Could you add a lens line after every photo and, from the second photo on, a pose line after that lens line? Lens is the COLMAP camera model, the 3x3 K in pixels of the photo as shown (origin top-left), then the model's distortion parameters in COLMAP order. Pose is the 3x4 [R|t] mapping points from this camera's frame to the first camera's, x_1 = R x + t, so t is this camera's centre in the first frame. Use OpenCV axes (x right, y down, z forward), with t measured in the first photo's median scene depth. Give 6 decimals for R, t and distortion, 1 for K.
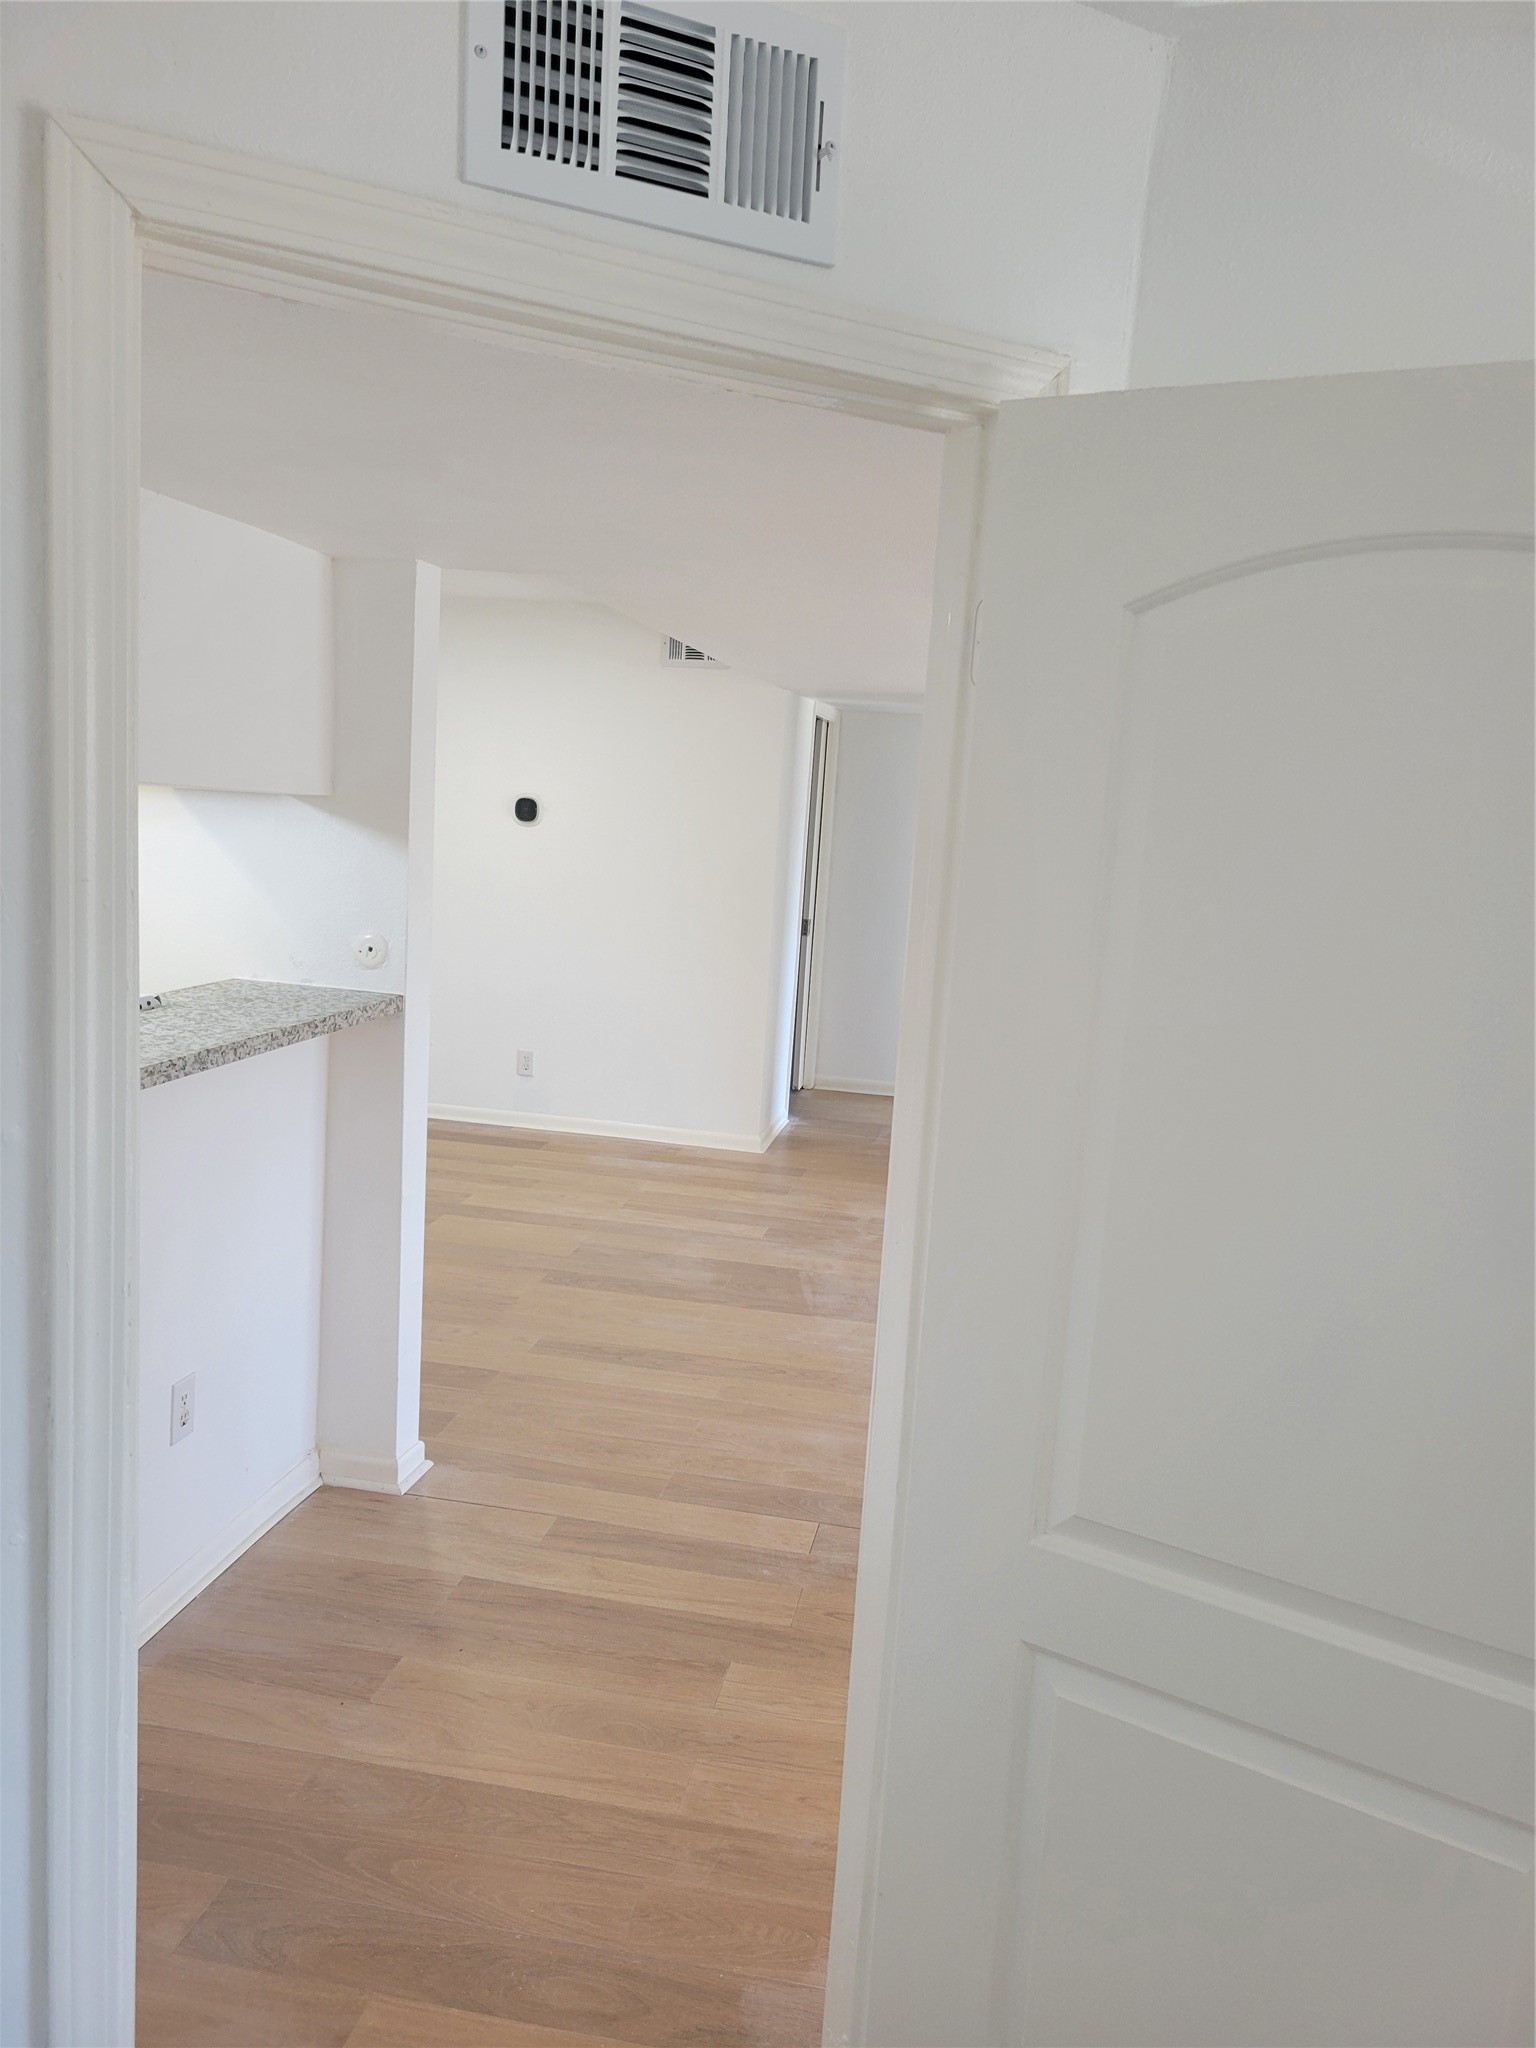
lens RADIAL K [[1546.7, 0, 771.4], [0, 1546.7, 1019.6], [0, 0, 1]] dist [0.057471, -0.034105]
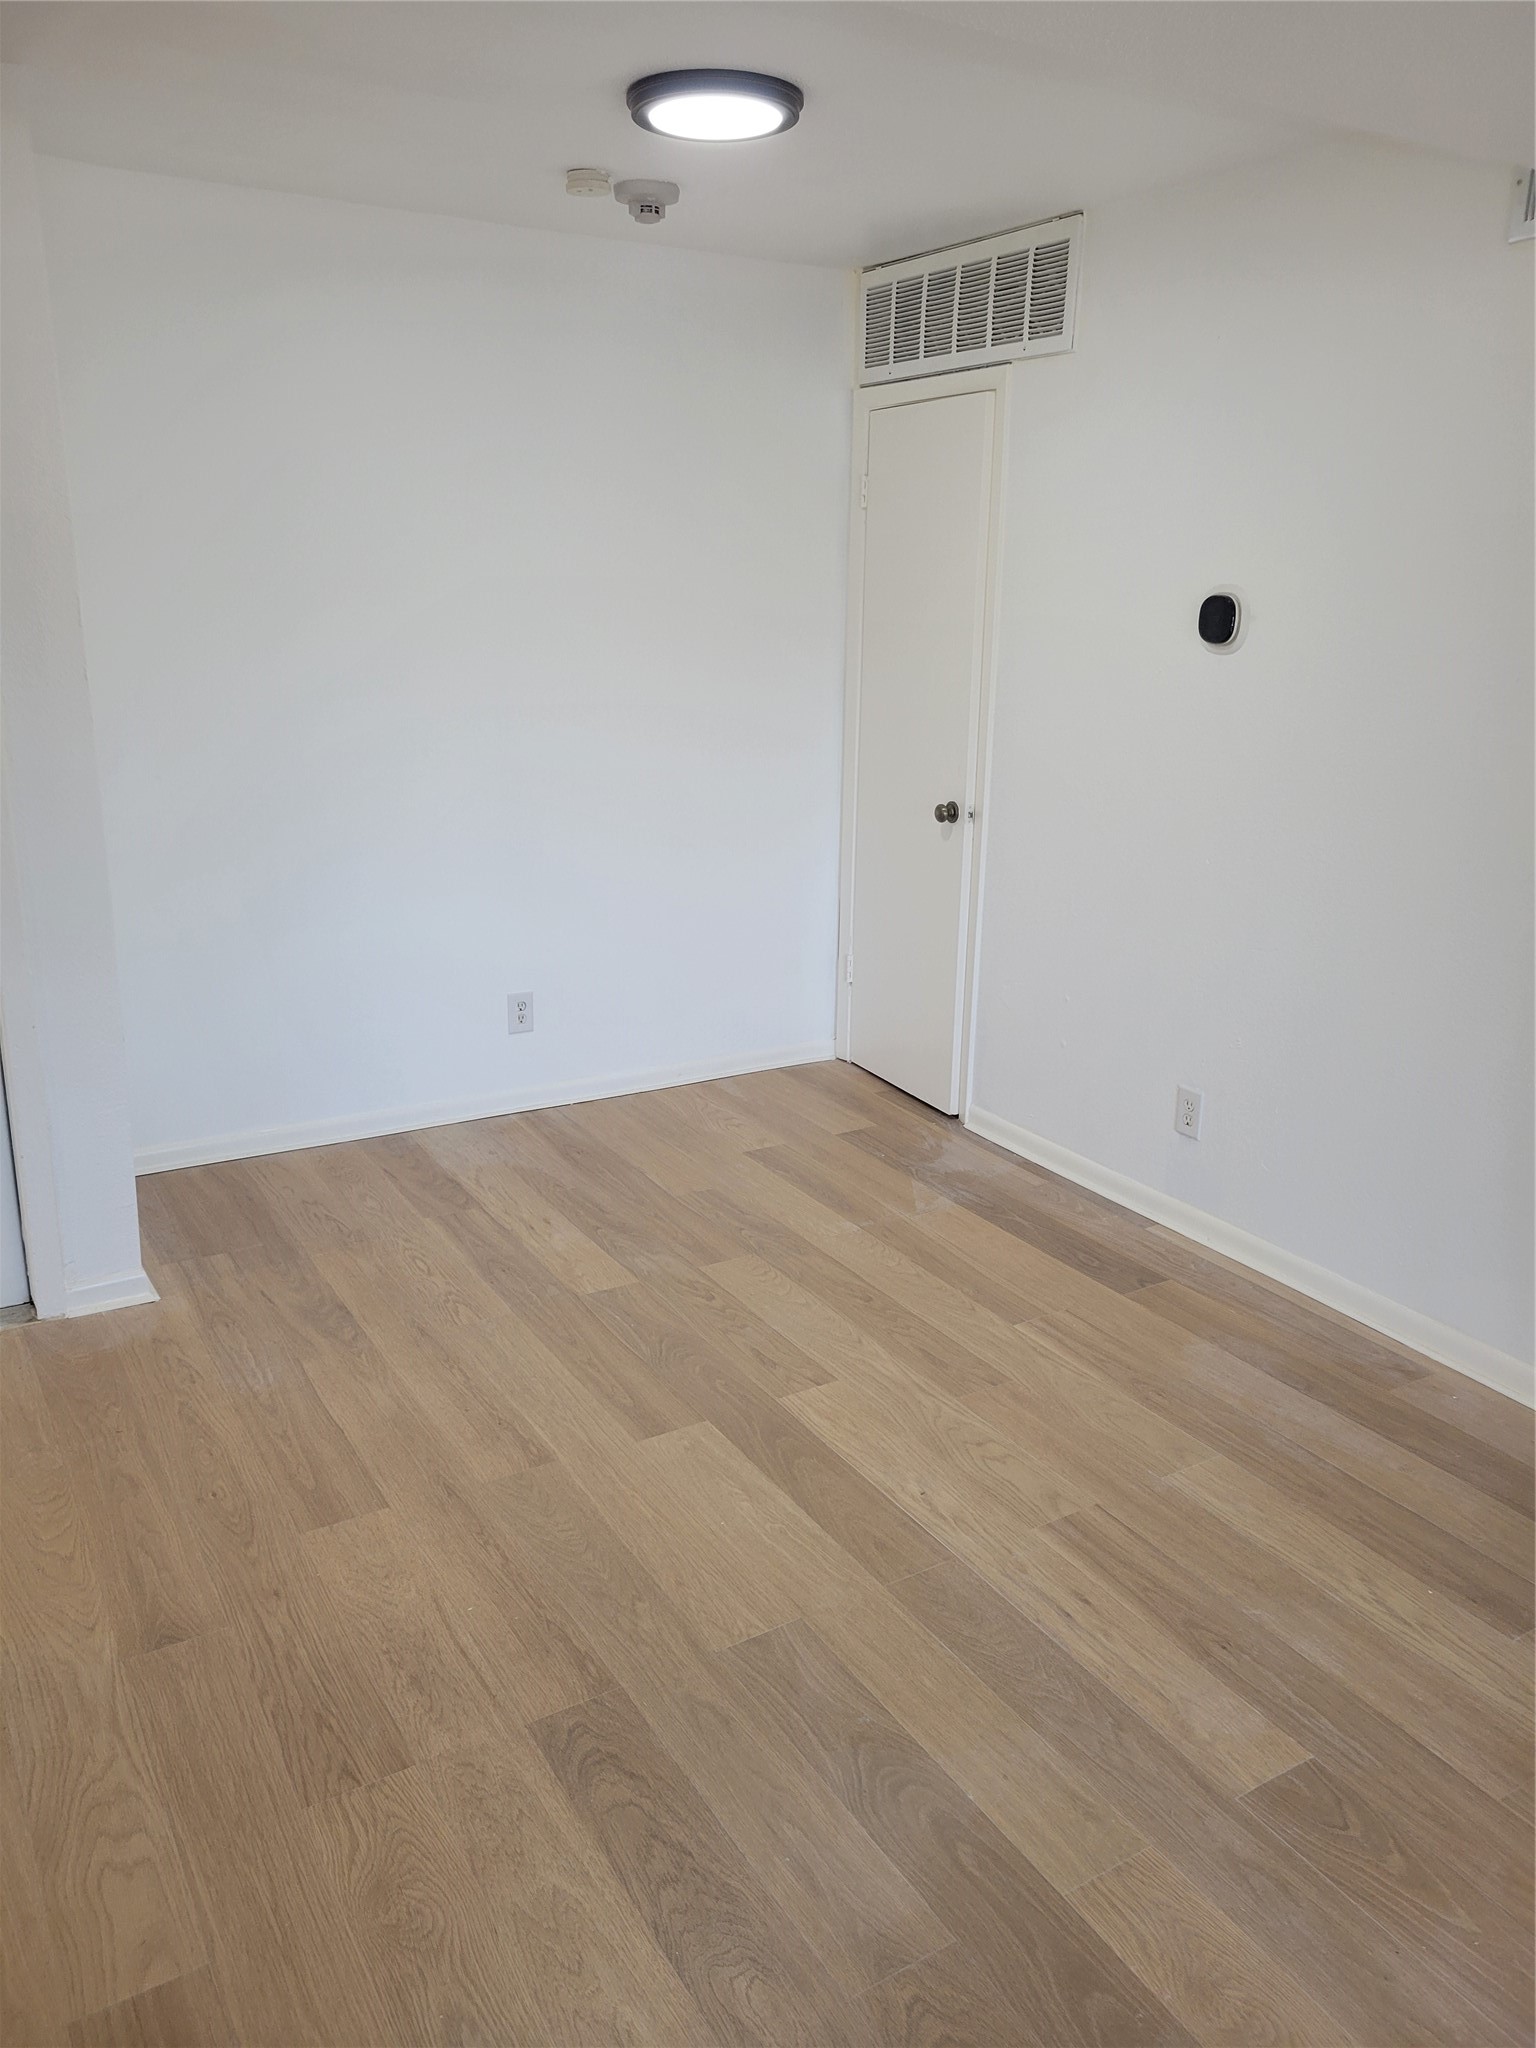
lens RADIAL K [[1546.7, 0, 786.4], [0, 1546.7, 1023.1], [0, 0, 1]] dist [0.057471, -0.034105]
pose [[0.670227, 0.160482, -0.724597, 0.157301], [-0.090406, 0.986724, 0.134915, -0.075471], [0.736629, -0.024915, 0.675838, 0.677464]]
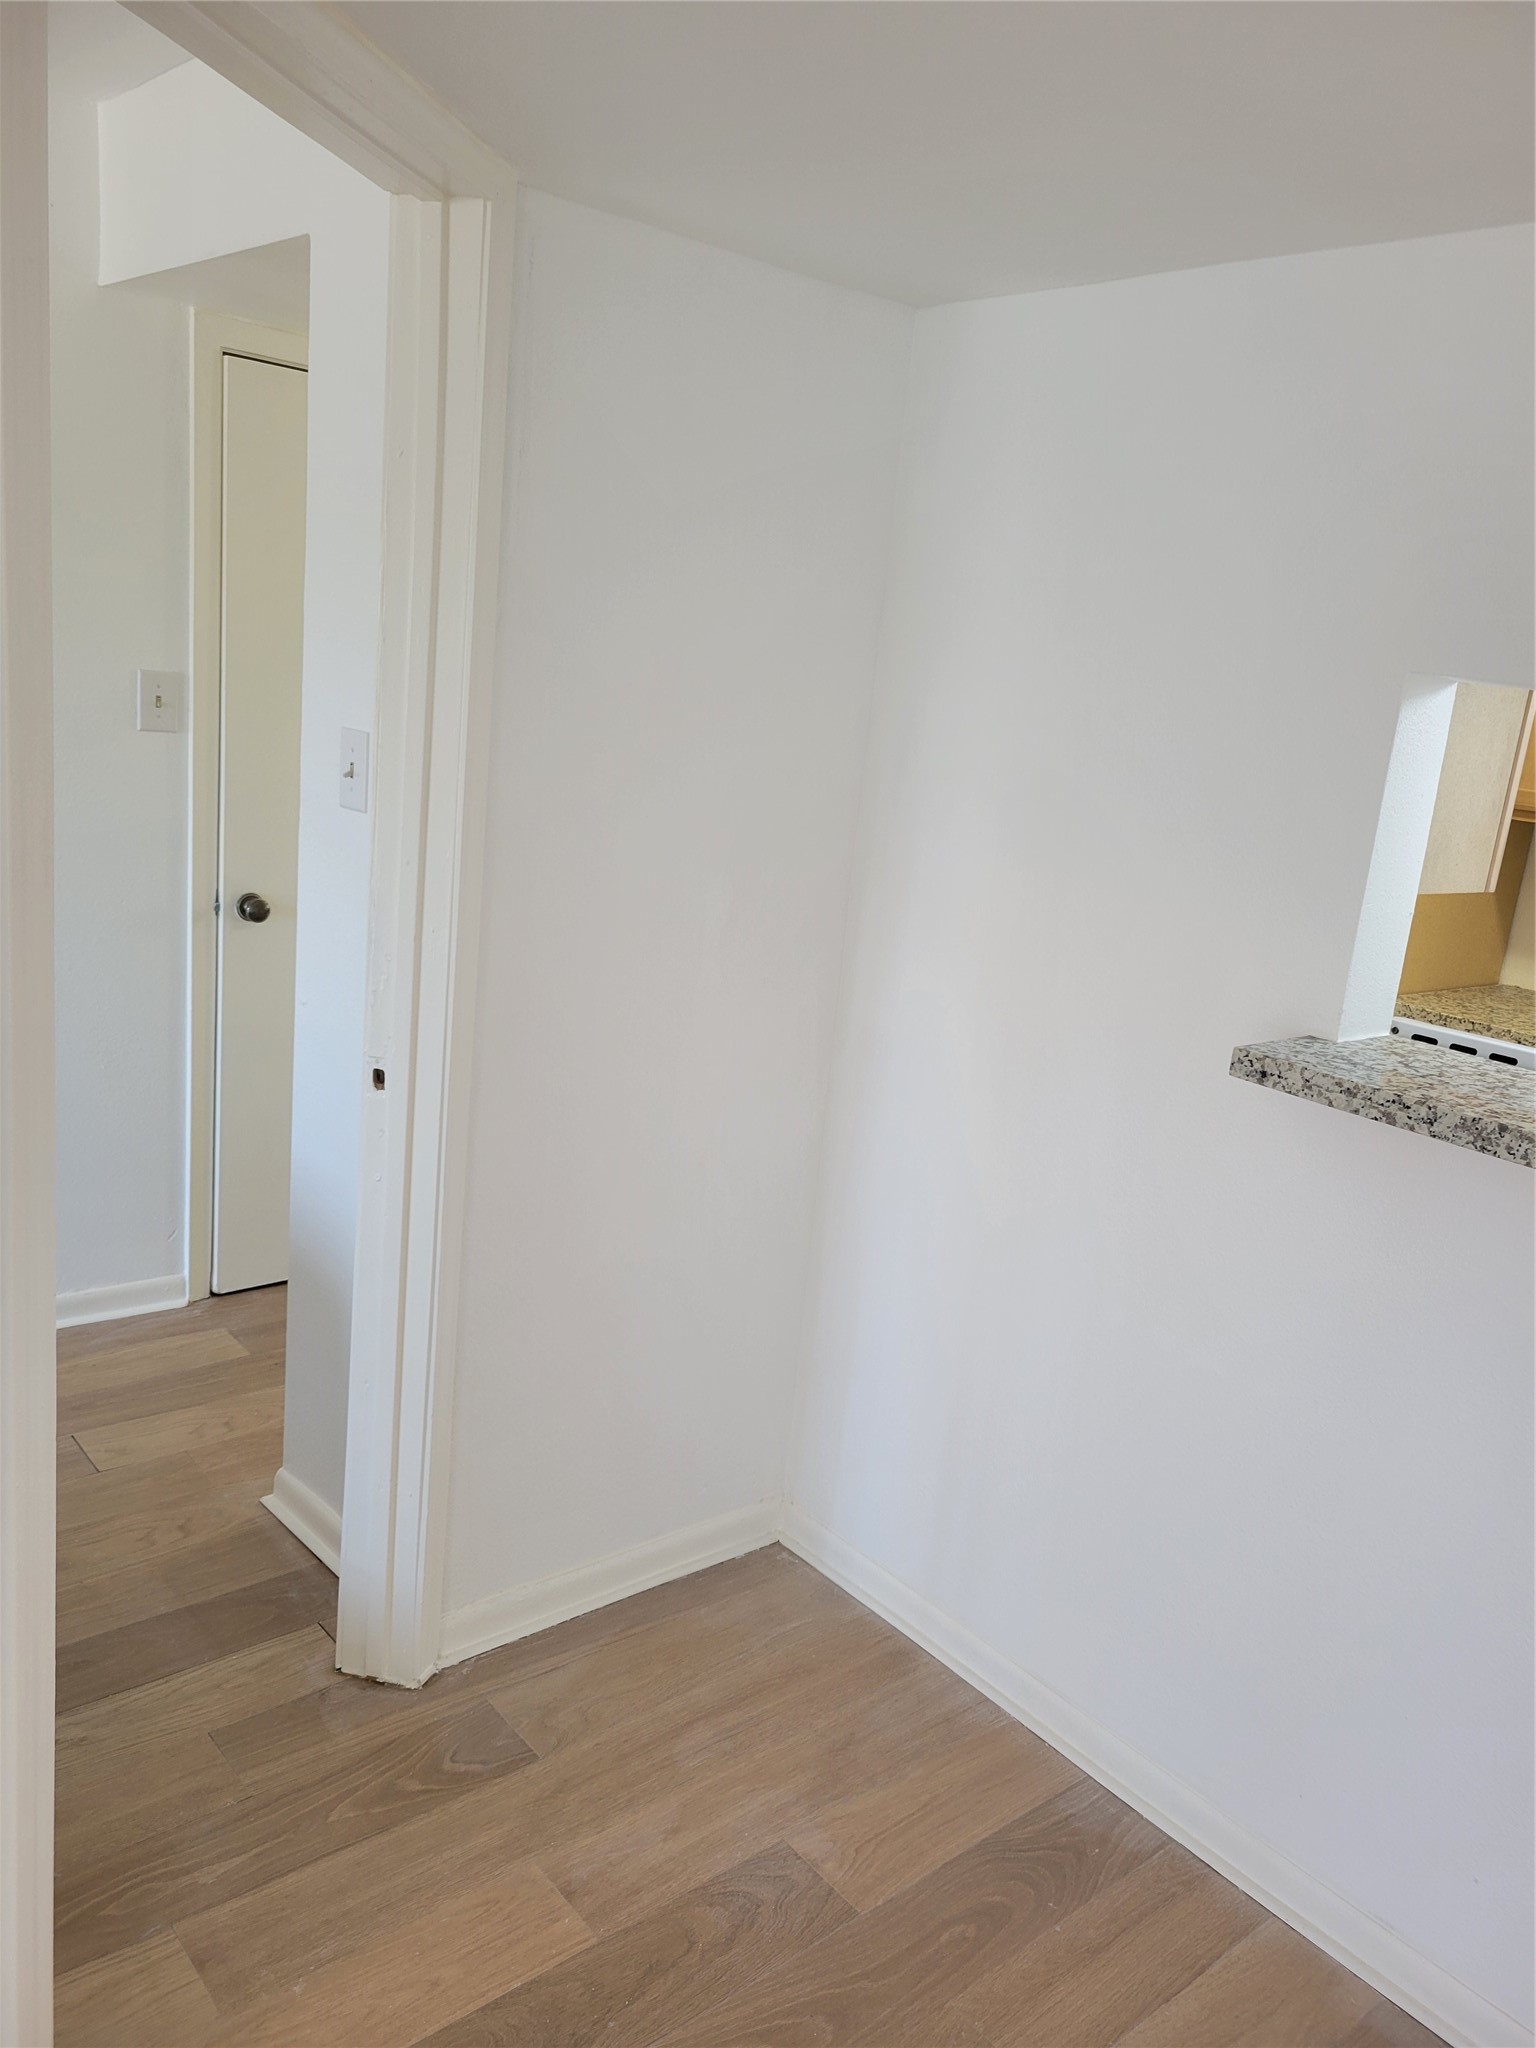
lens RADIAL K [[1546.7, 0, 761.5], [0, 1546.7, 1024.1], [0, 0, 1]] dist [0.057471, -0.034105]
pose [[-0.632289, 0.055522, -0.772741, 0.134349], [-0.246211, 0.931318, 0.268377, -0.051160], [0.734569, 0.359949, -0.575192, 0.527042]]
